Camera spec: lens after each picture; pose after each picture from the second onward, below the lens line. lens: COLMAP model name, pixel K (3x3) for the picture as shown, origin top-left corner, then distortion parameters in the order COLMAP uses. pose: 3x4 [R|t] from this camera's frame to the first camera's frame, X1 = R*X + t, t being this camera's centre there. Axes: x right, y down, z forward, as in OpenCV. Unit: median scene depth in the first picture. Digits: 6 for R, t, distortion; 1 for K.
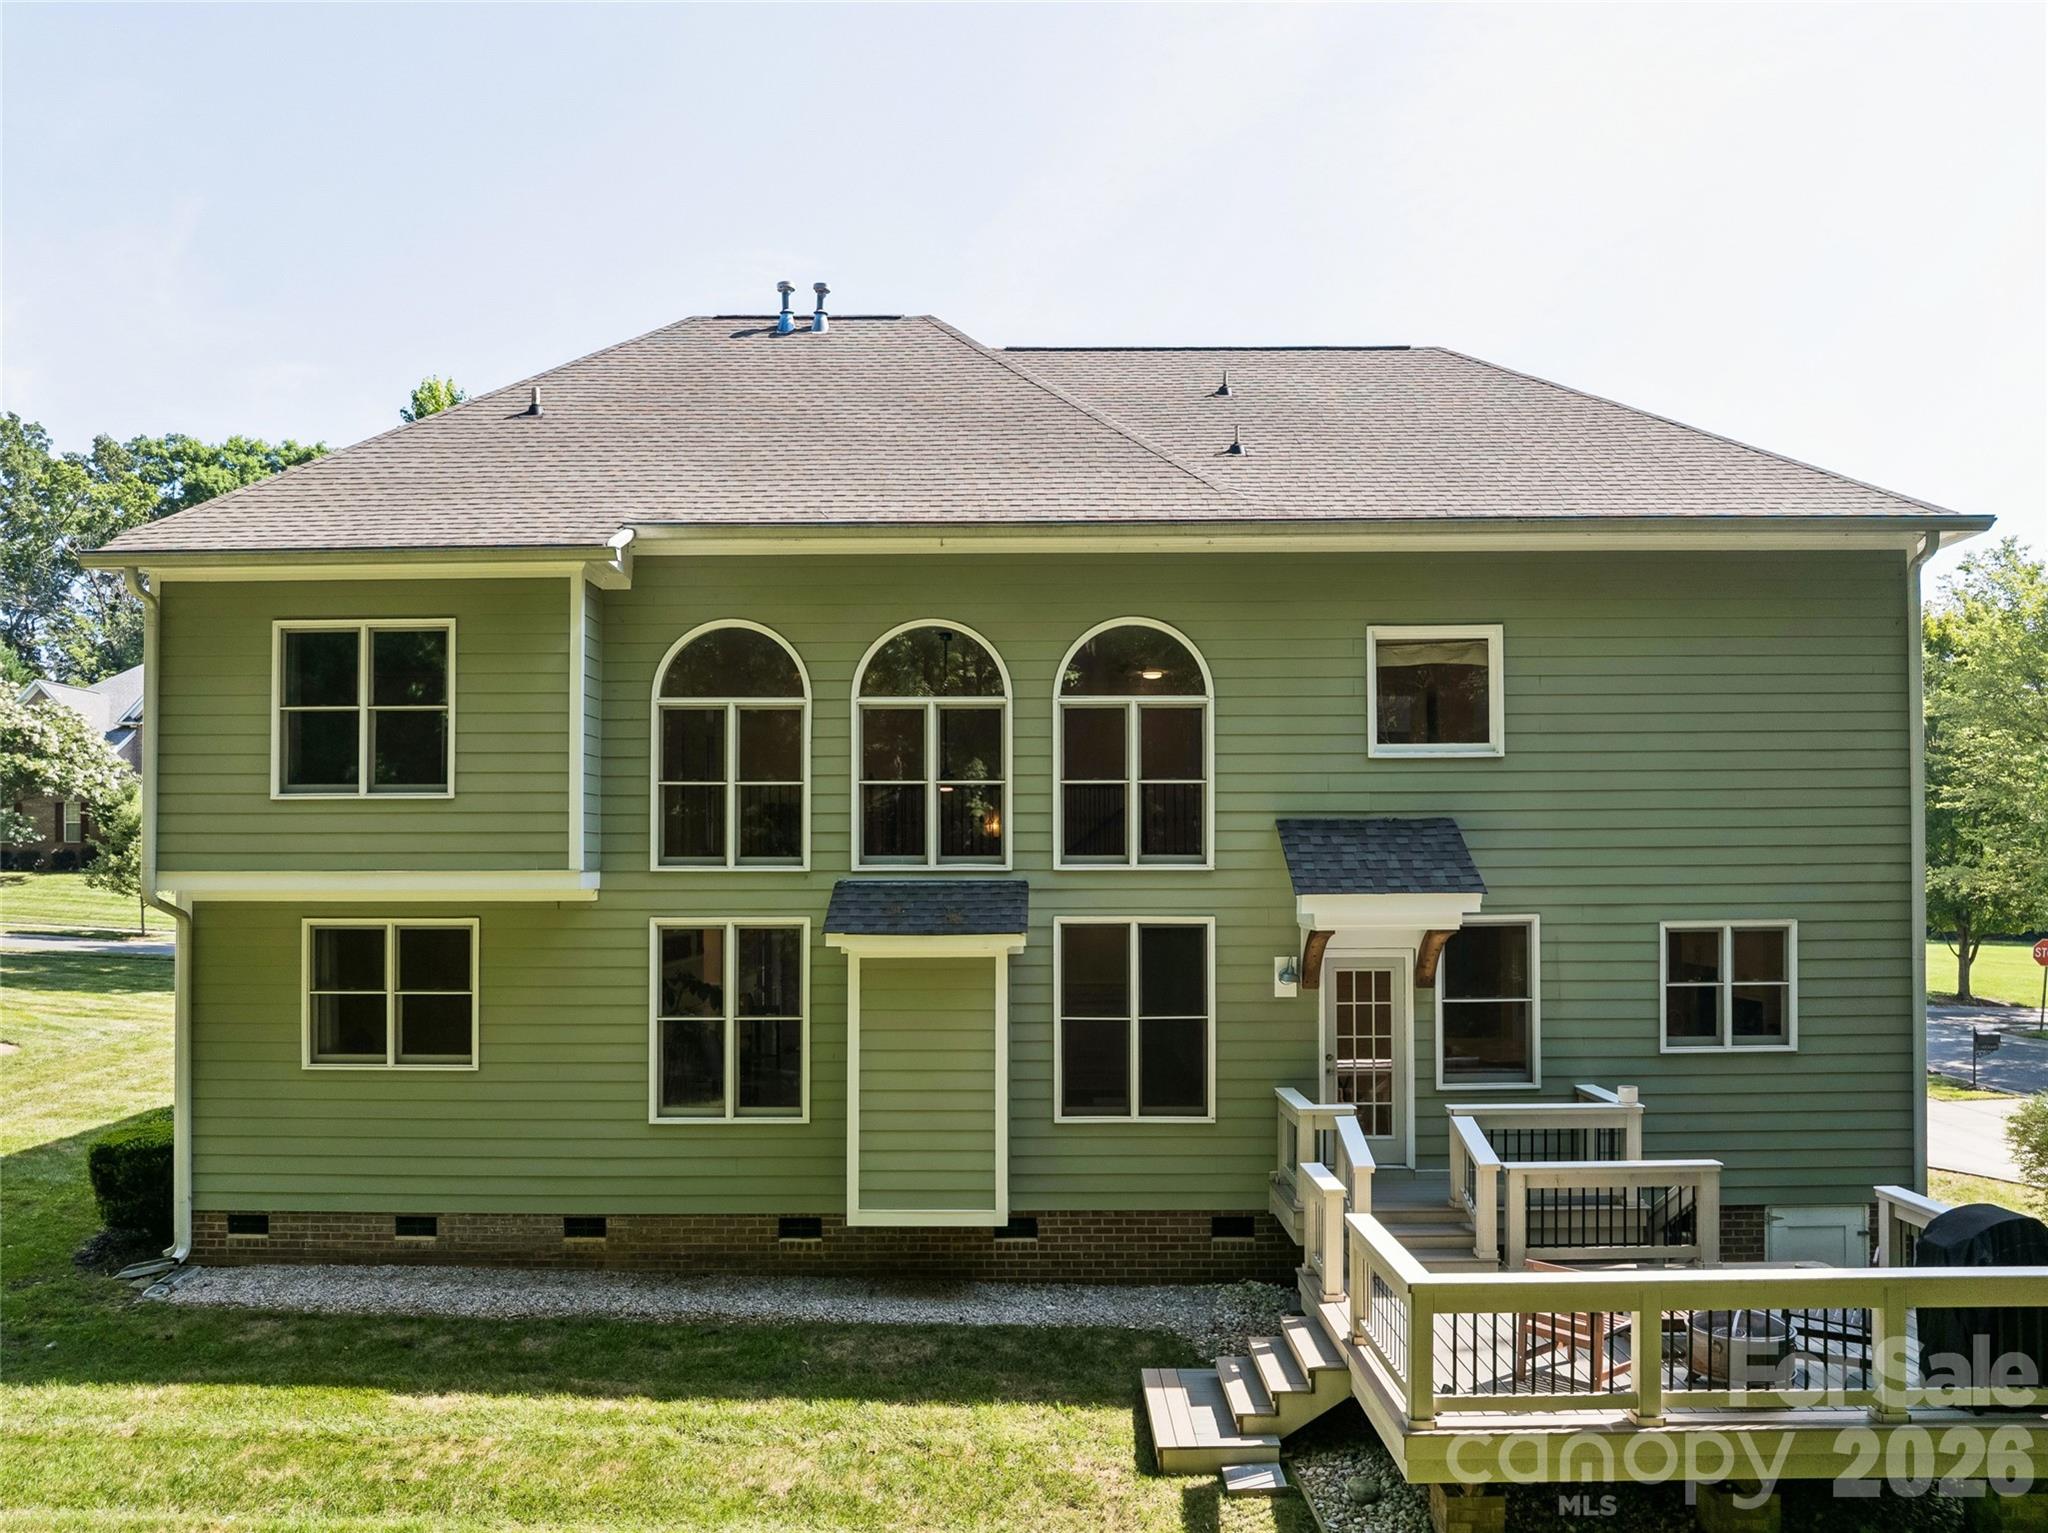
lens RADIAL K [[1459.8, 0, 1024.0], [0, 1459.8, 766.5], [0, 0, 1]] dist [0.005274, -0.076588]
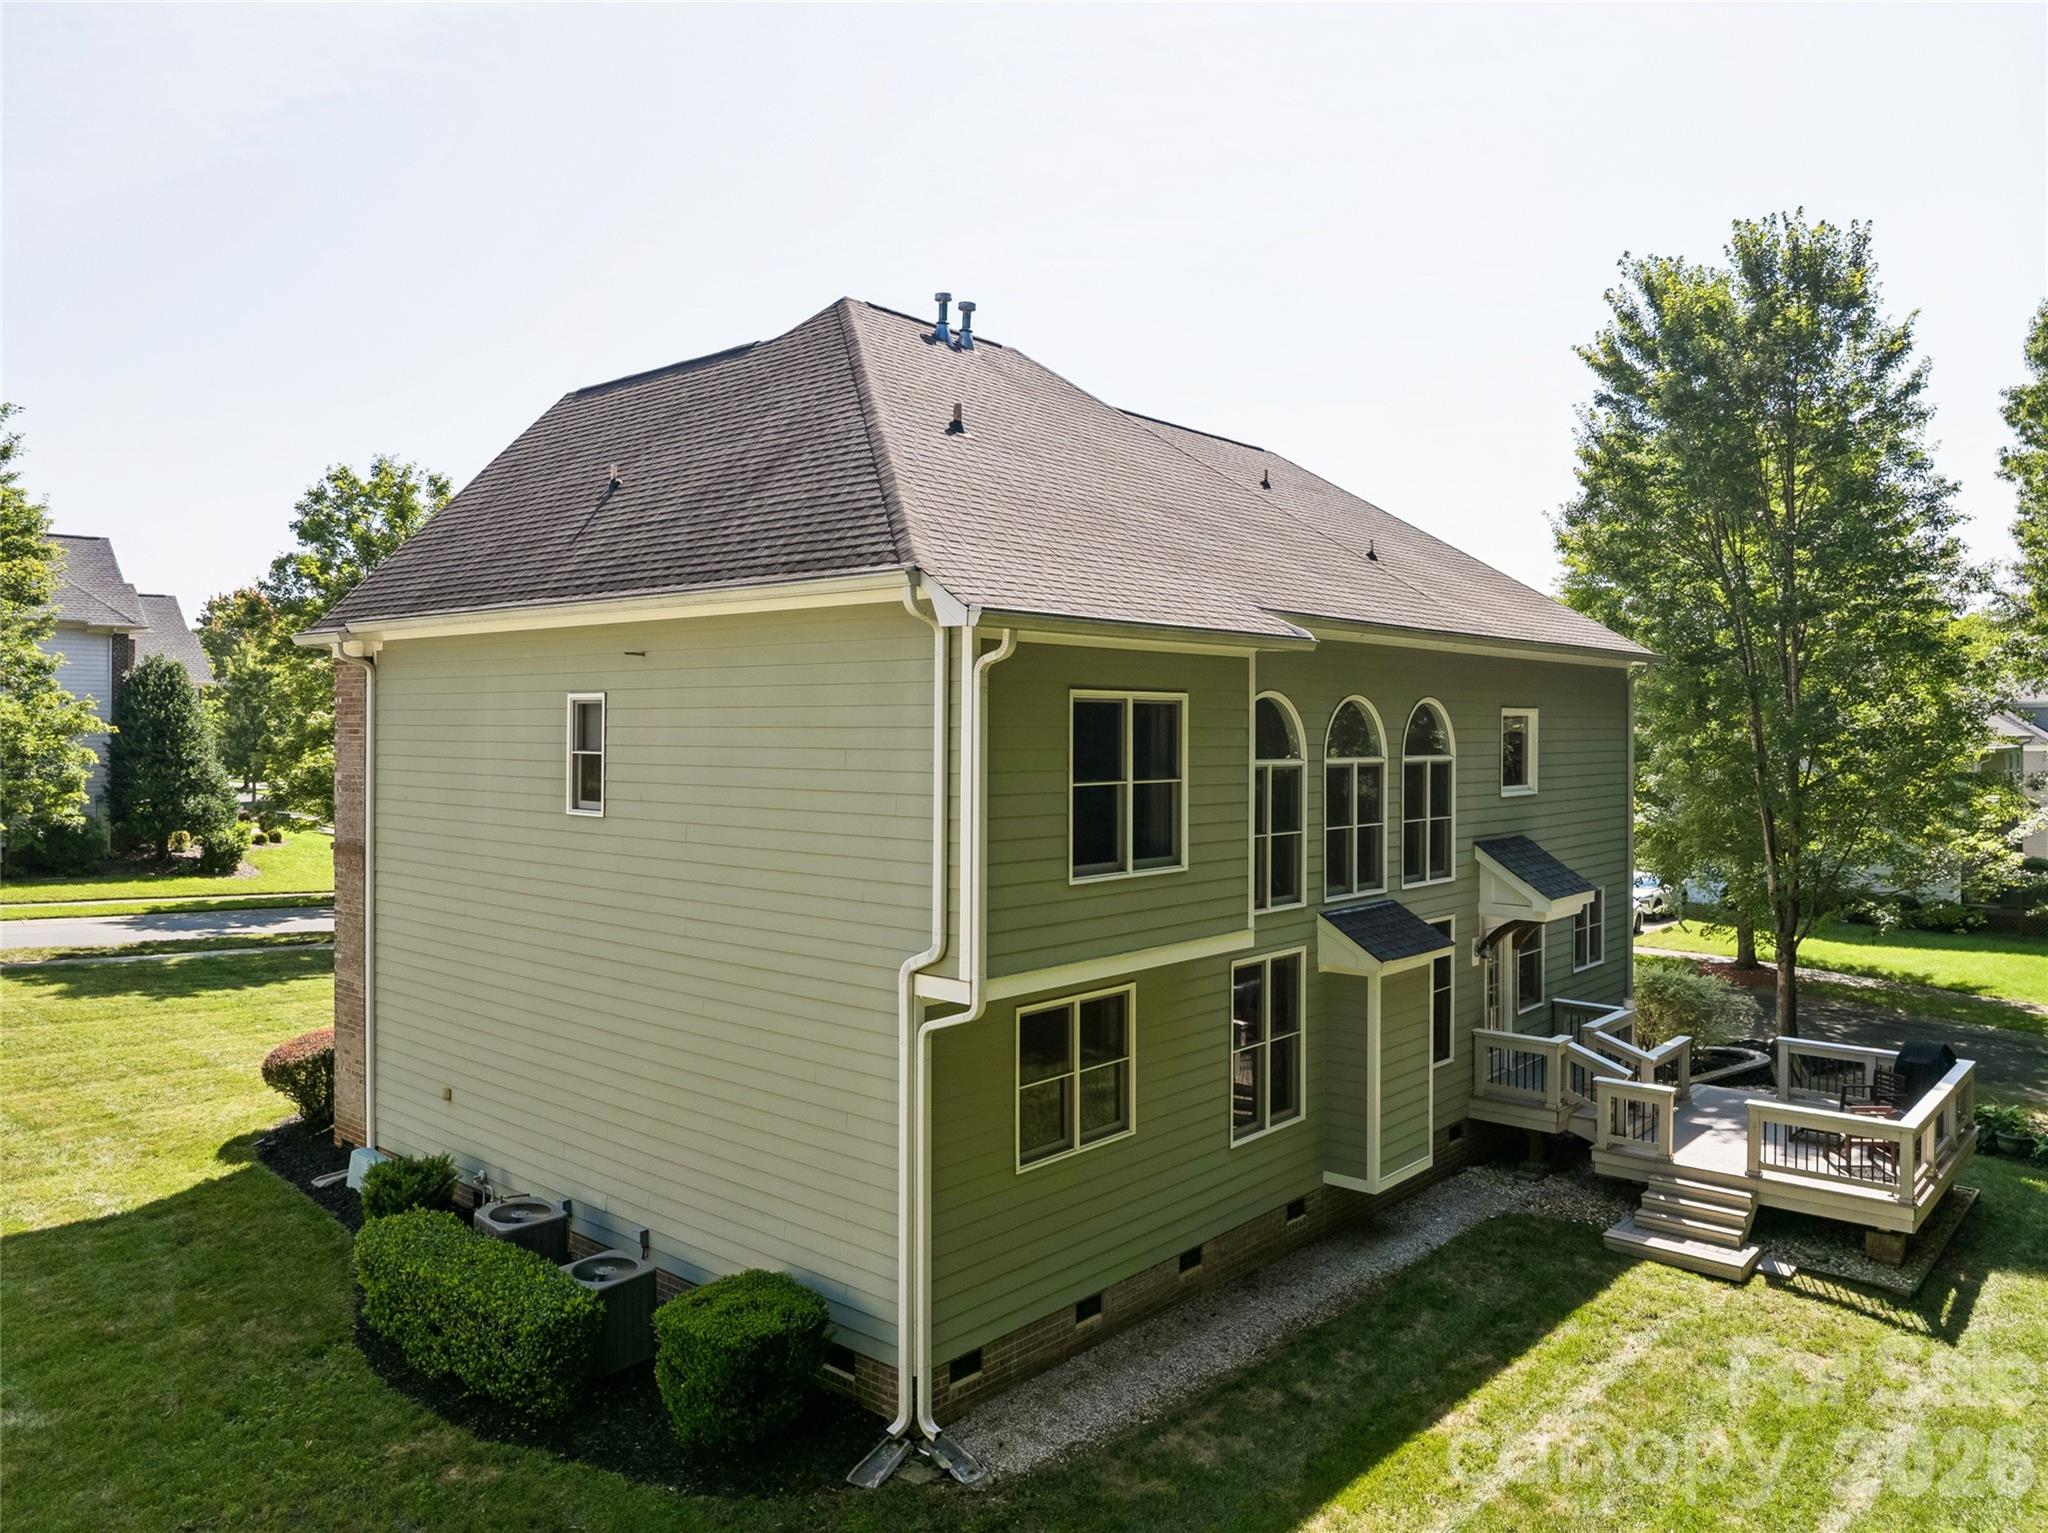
lens RADIAL K [[1431.4, 0, 1021.5], [0, 1431.4, 710.5], [0, 0, 1]] dist [0.008930, 0.002117]
pose [[0.660237, 0.013372, 0.750938, -1.172669], [-0.046670, 0.998640, 0.023251, -0.102966], [-0.749606, -0.050397, 0.659963, 0.421844]]
